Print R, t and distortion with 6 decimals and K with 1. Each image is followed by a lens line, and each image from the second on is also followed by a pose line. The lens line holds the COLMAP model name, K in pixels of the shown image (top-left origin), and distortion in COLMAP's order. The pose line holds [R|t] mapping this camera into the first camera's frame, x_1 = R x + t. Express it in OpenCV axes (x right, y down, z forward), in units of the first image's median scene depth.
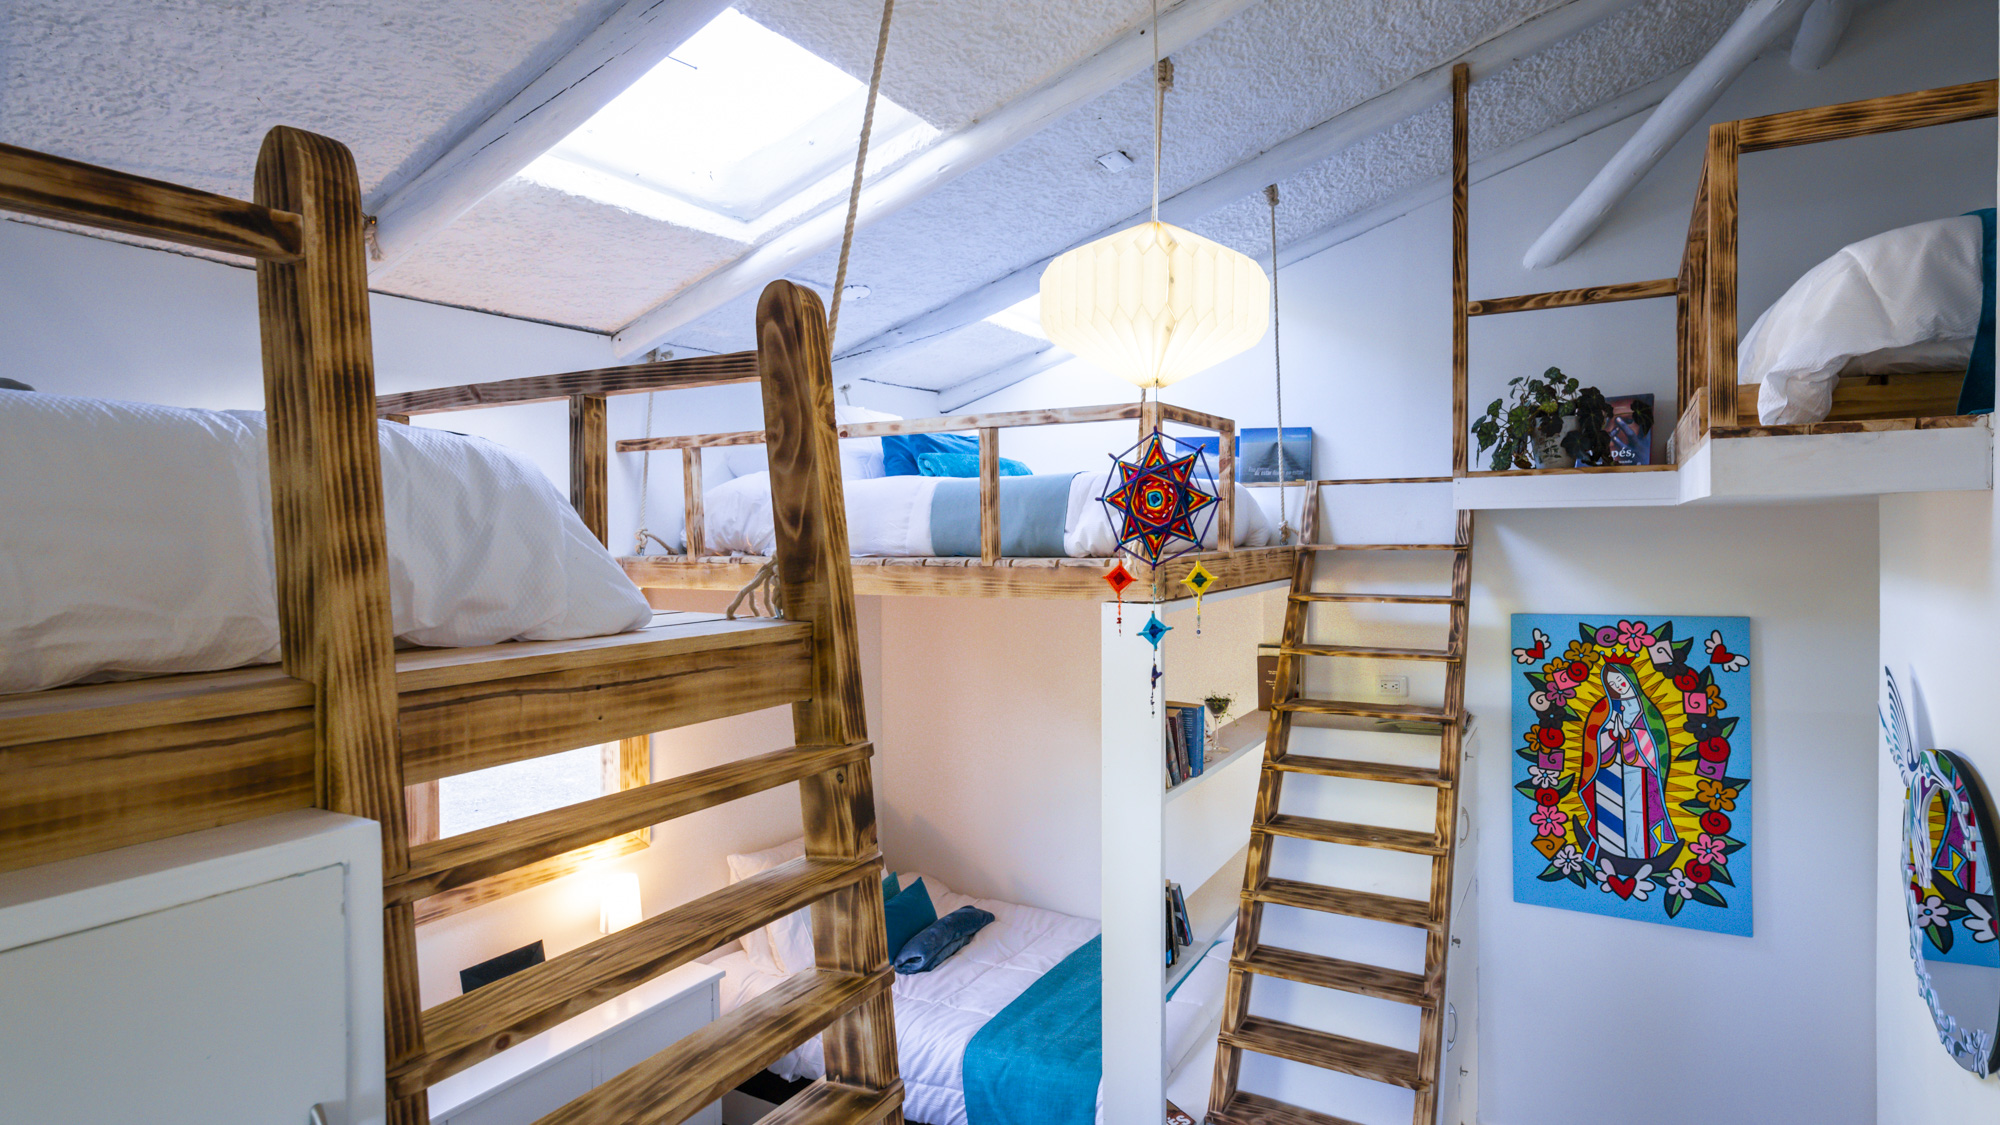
lens RADIAL K [[897.7, 0, 1179.2], [0, 897.7, 549.7], [0, 0, 1]] dist [0.001344, -0.000008]
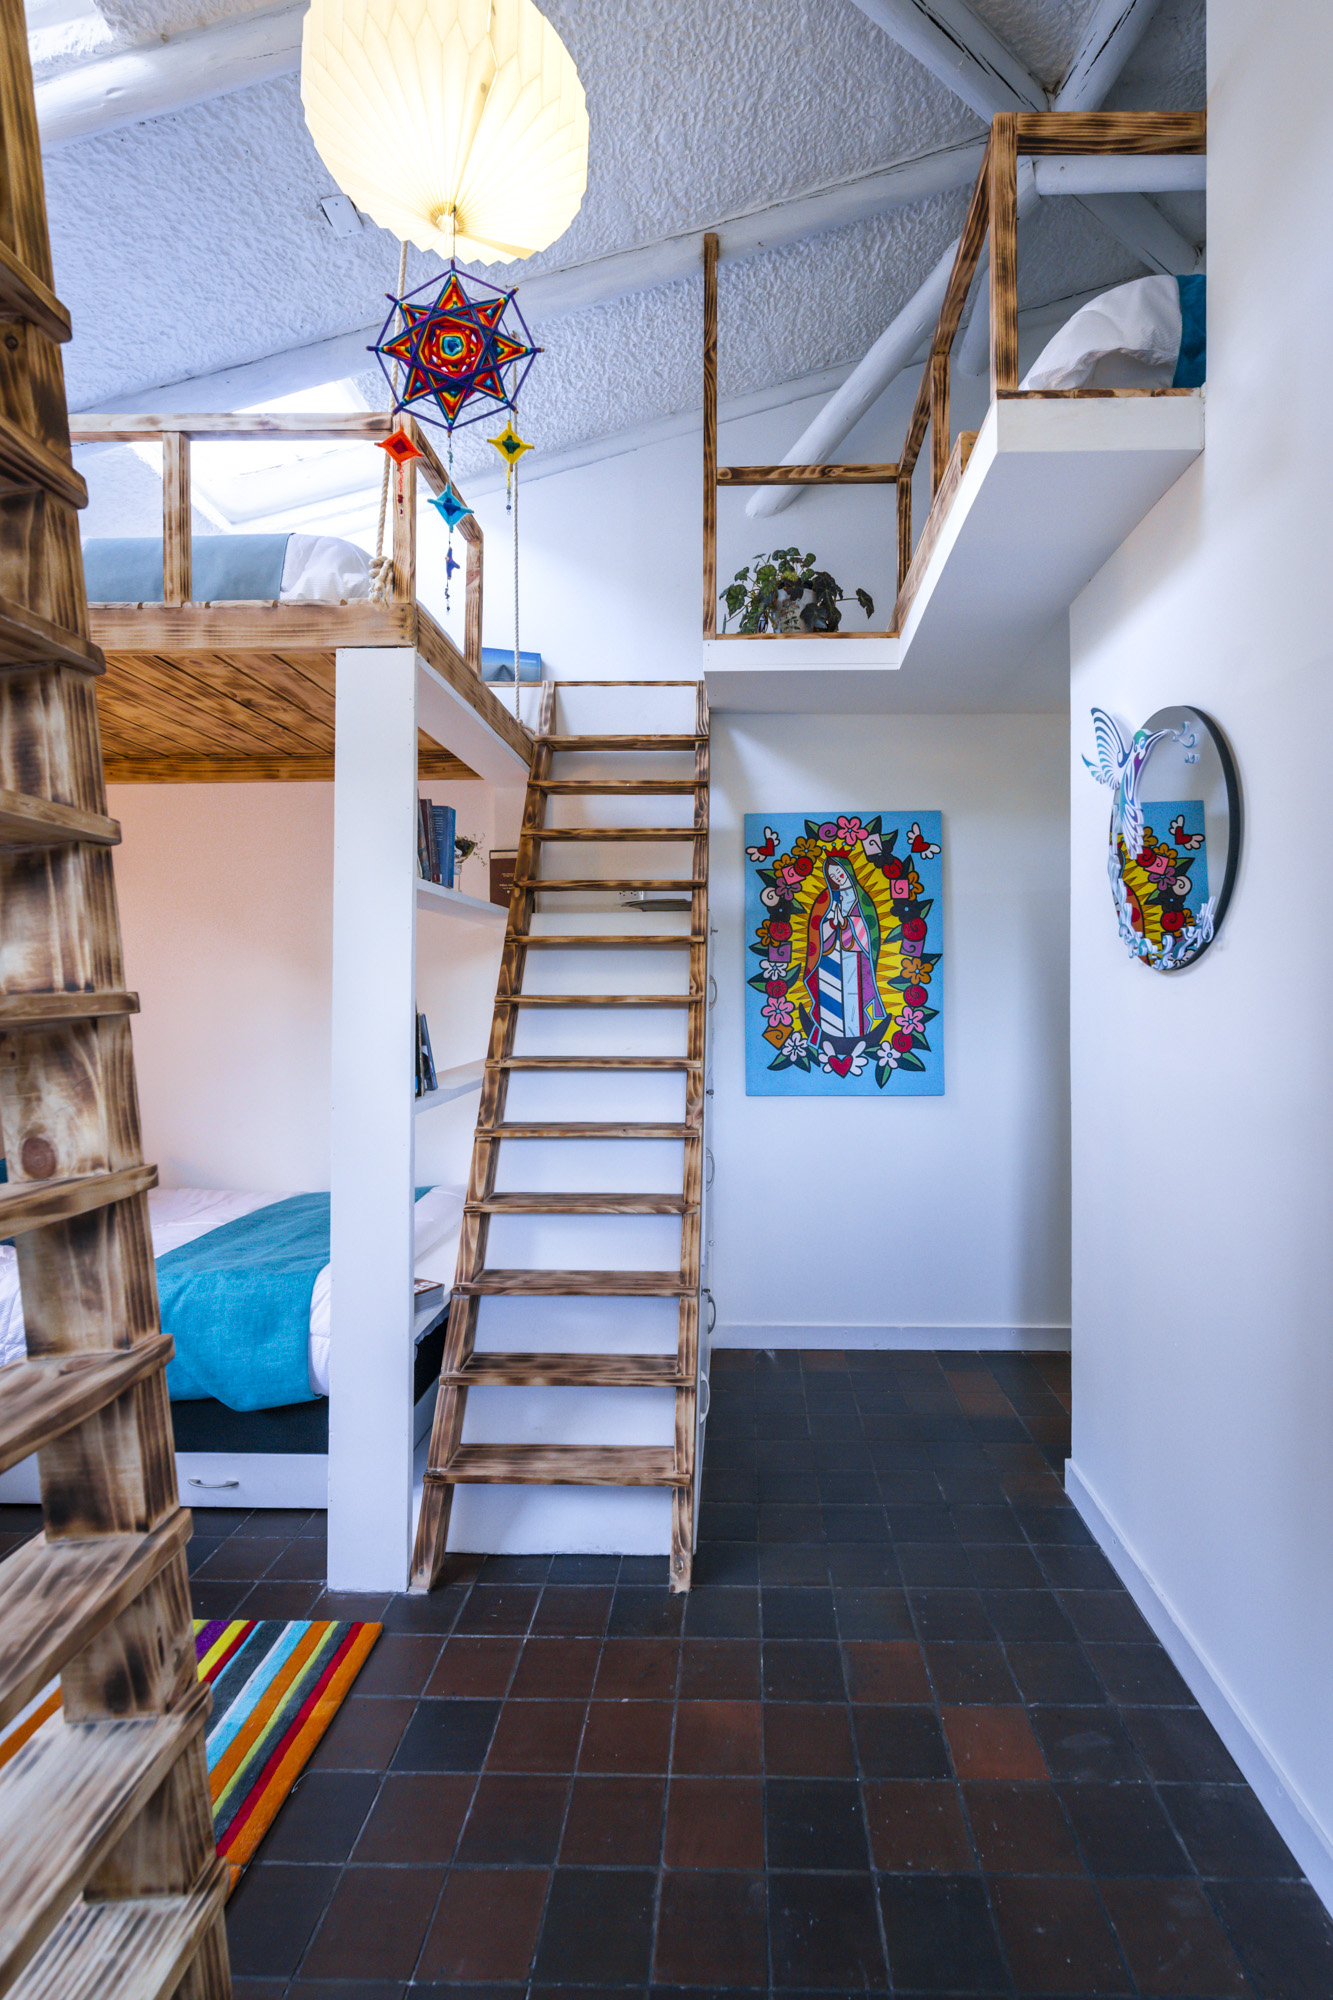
lens RADIAL K [[874.8, 0, 711.9], [0, 874.8, 978.7], [0, 0, 1]] dist [-0.000450, 0.000491]
pose [[0.918325, 0.008000, 0.395746, -0.067158], [0.002206, 0.999677, -0.025325, 0.304358], [-0.395820, 0.024130, 0.918011, 0.096886]]
